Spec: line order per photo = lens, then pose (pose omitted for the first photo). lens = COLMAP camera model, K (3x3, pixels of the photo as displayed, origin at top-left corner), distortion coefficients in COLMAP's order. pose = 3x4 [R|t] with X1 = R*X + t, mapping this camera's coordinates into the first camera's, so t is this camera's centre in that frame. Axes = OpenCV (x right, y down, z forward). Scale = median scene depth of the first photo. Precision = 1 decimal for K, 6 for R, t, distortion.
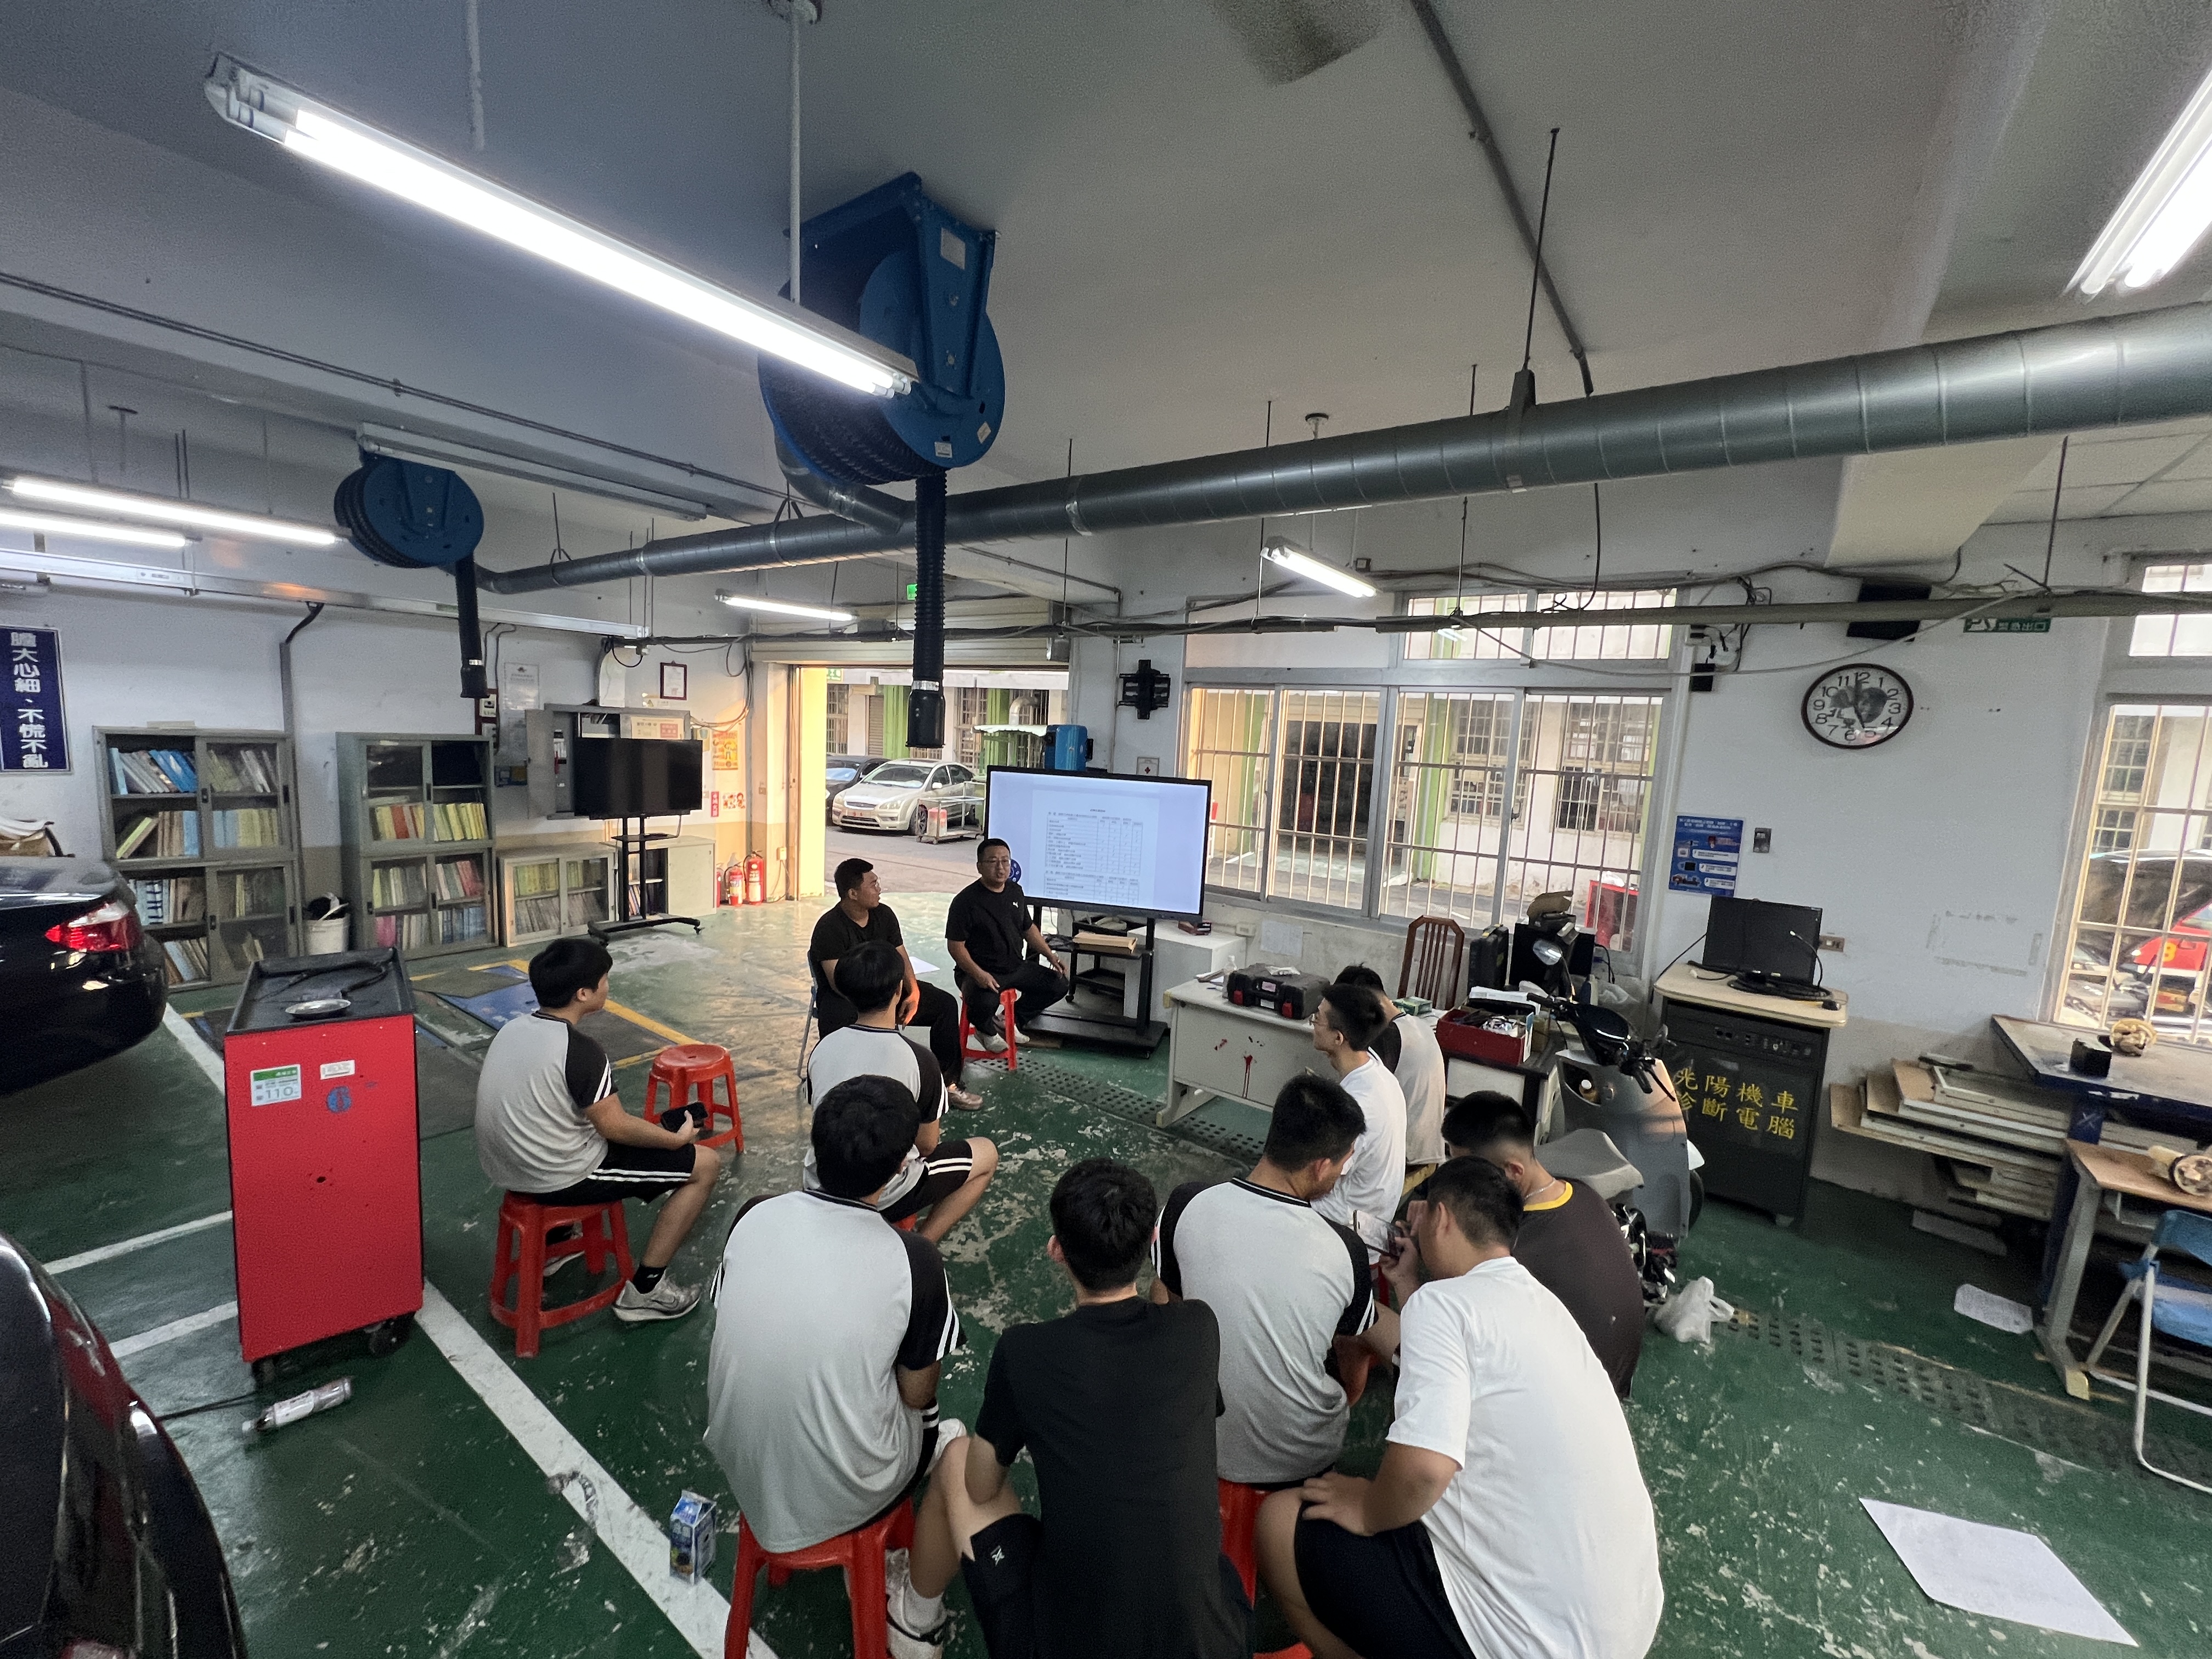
lens RADIAL K [[877.1, 0, 1113.9], [0, 877.1, 832.2], [0, 0, 1]] dist [-0.000200, 0.000014]
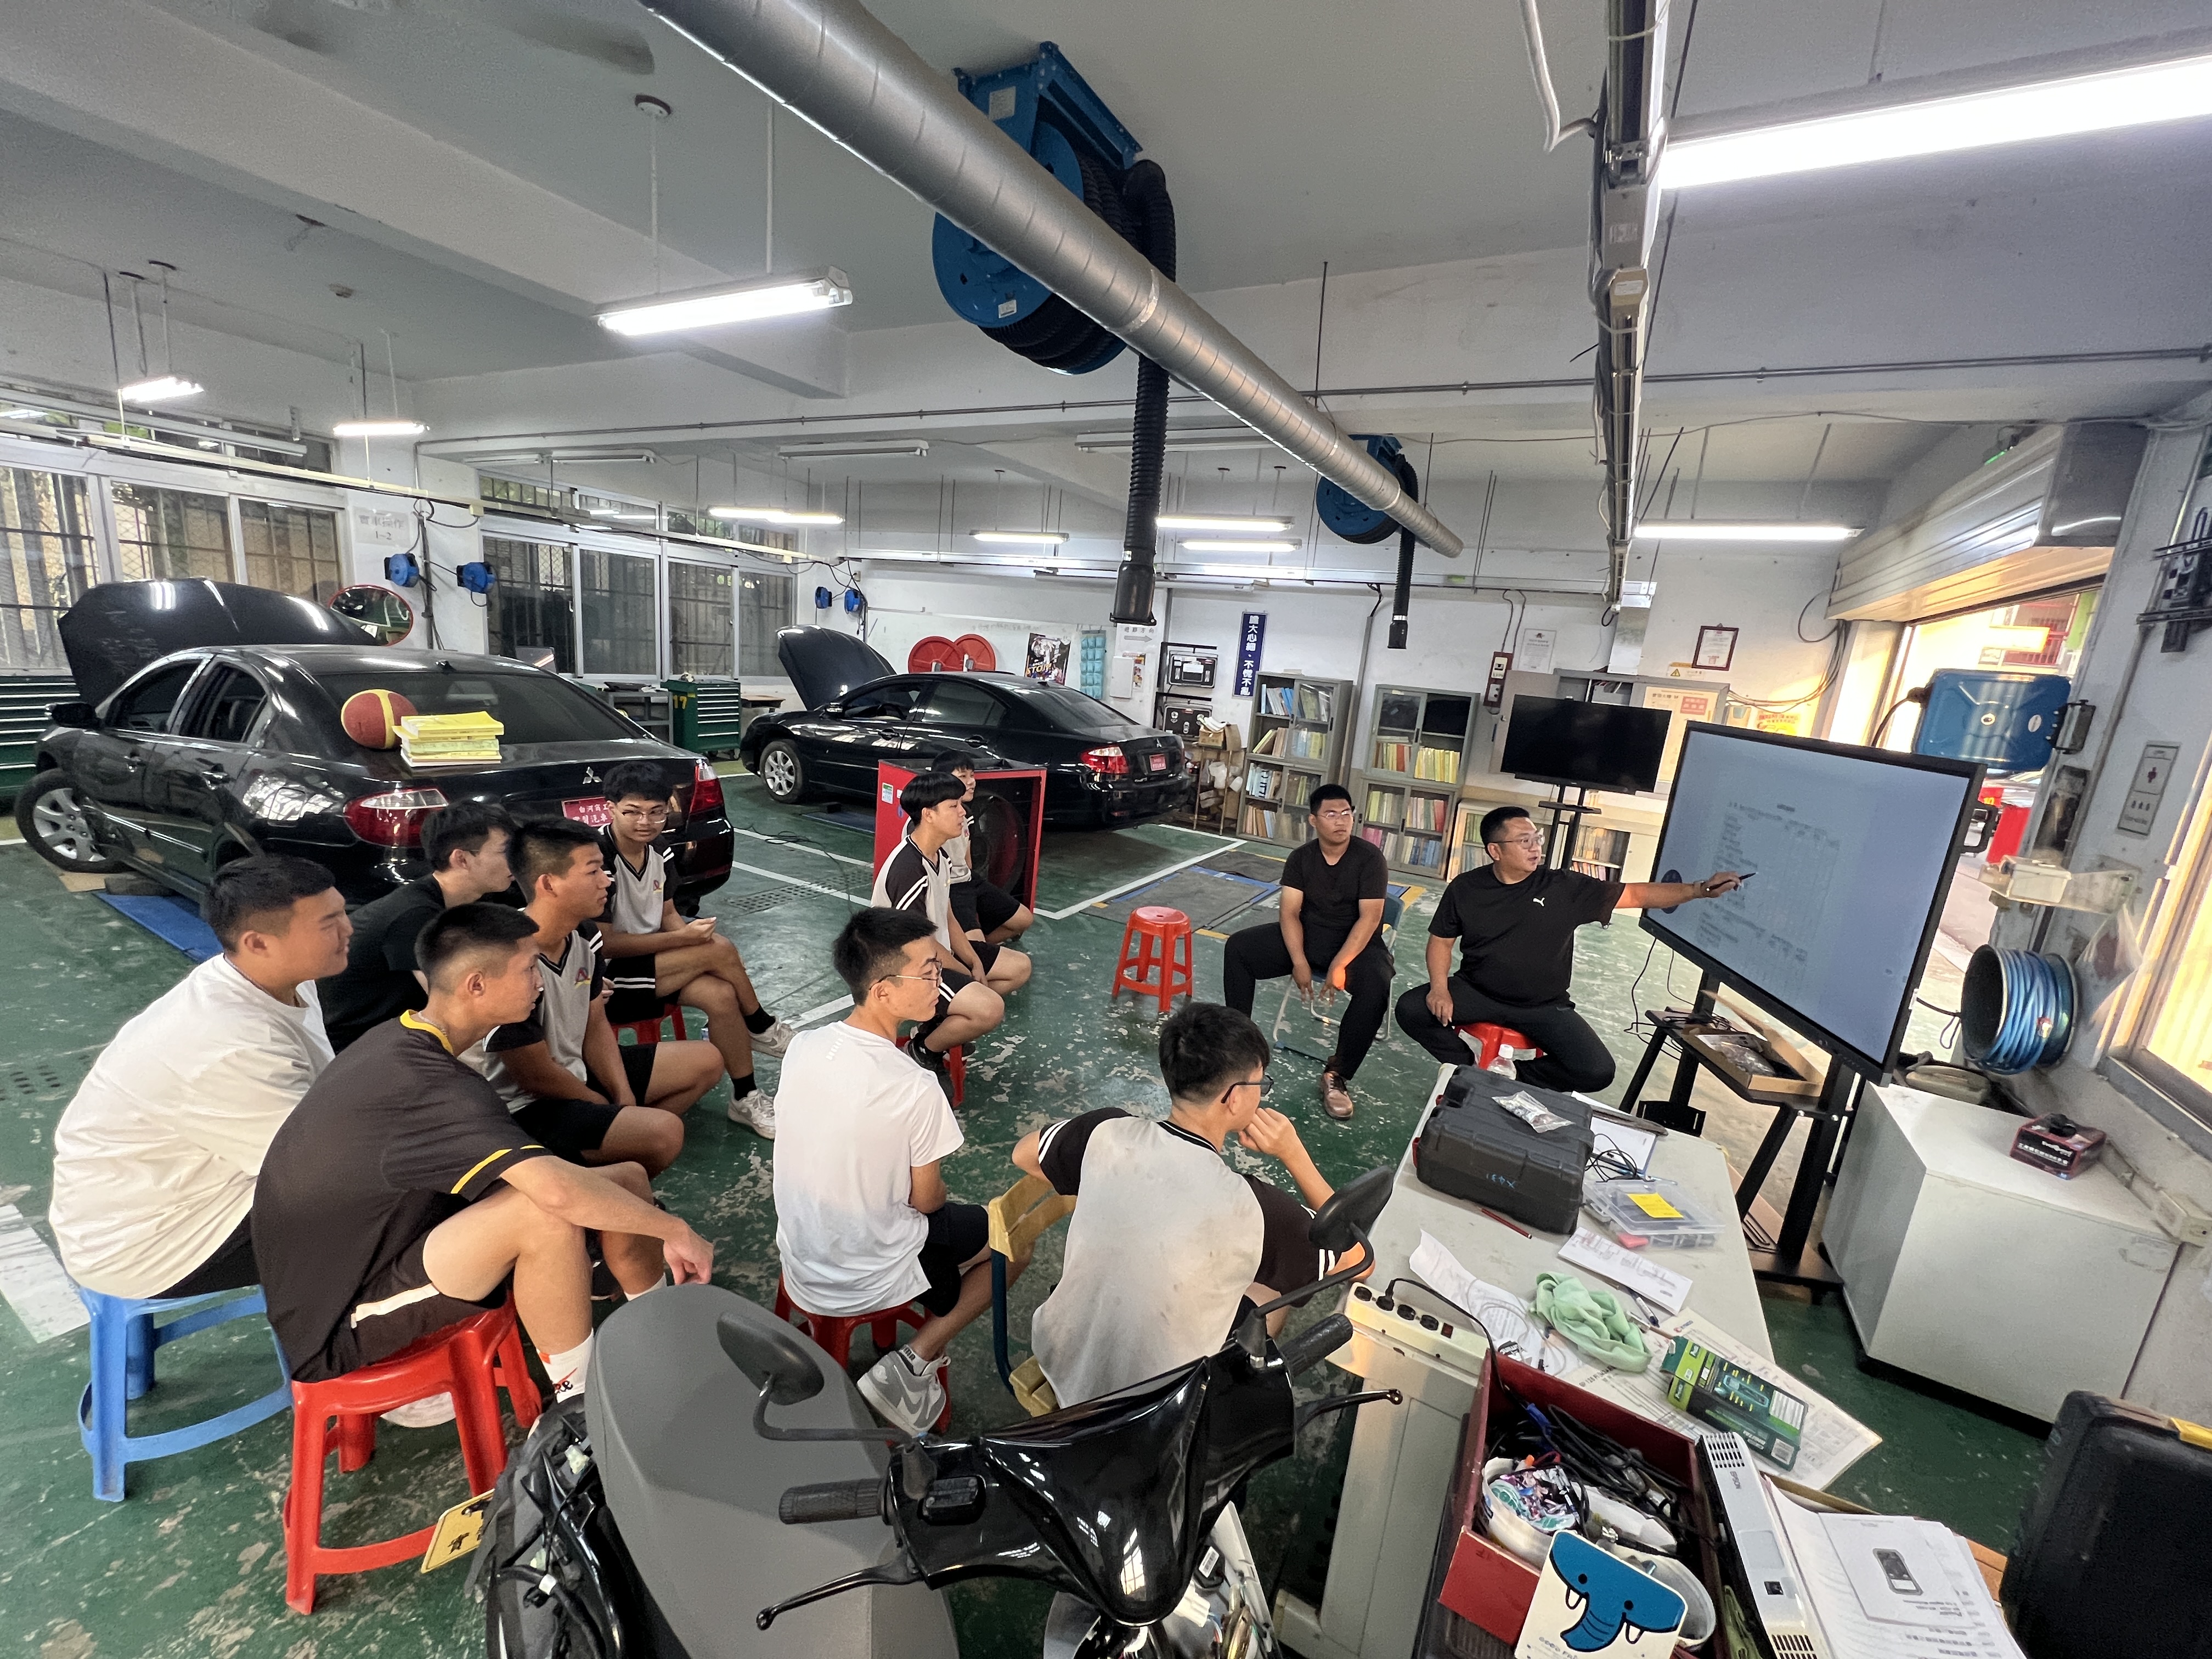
lens RADIAL K [[877.1, 0, 1109.1], [0, 877.1, 835.1], [0, 0, 1]] dist [-0.000200, 0.000014]
pose [[0.115567, 0.172431, -0.978219, 0.433662], [-0.200133, 0.968663, 0.147103, -0.006290], [0.972929, 0.178774, 0.146455, 0.499696]]
